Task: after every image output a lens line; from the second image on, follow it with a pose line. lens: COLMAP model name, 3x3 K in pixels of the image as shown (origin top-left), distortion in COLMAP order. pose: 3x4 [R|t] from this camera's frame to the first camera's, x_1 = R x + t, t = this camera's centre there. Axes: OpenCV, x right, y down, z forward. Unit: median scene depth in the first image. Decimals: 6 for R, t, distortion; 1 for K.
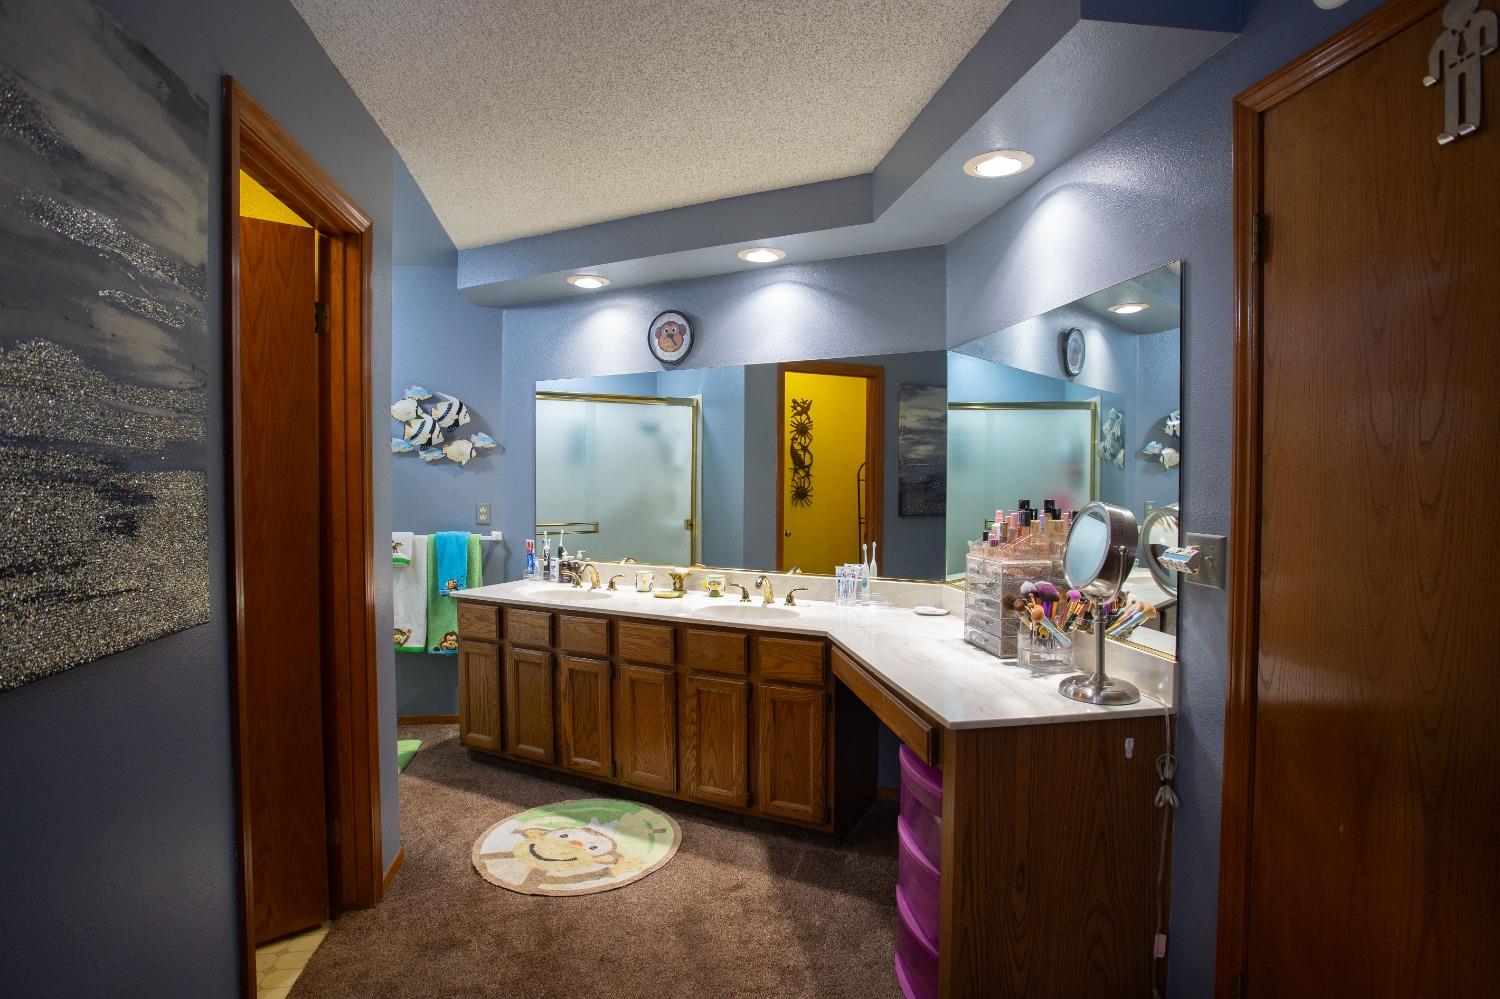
lens RADIAL K [[738.7, 0, 750.0], [0, 738.7, 499.5], [0, 0, 1]] dist [-0.052462, 0.000436]
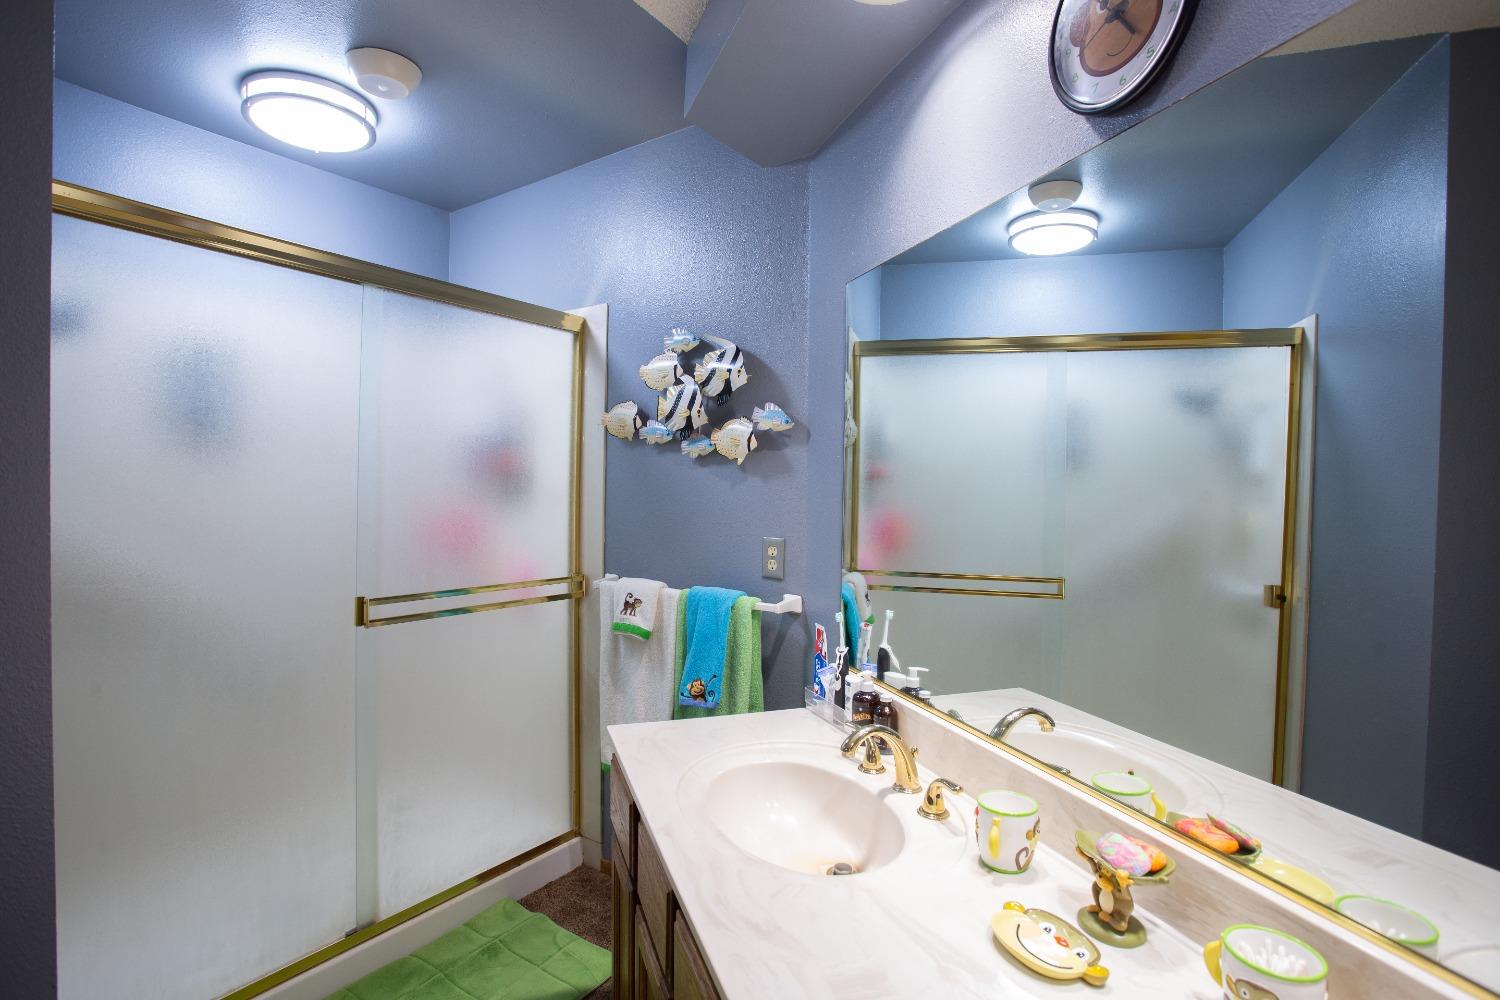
lens RADIAL K [[738.7, 0, 750.0], [0, 738.7, 500.0], [0, 0, 1]] dist [-0.052462, 0.000436]
pose [[0.719780, 0.024253, -0.693779, -0.011357], [-0.034992, 0.999387, -0.001368, -0.021288], [0.693320, 0.025262, 0.720187, 0.621177]]
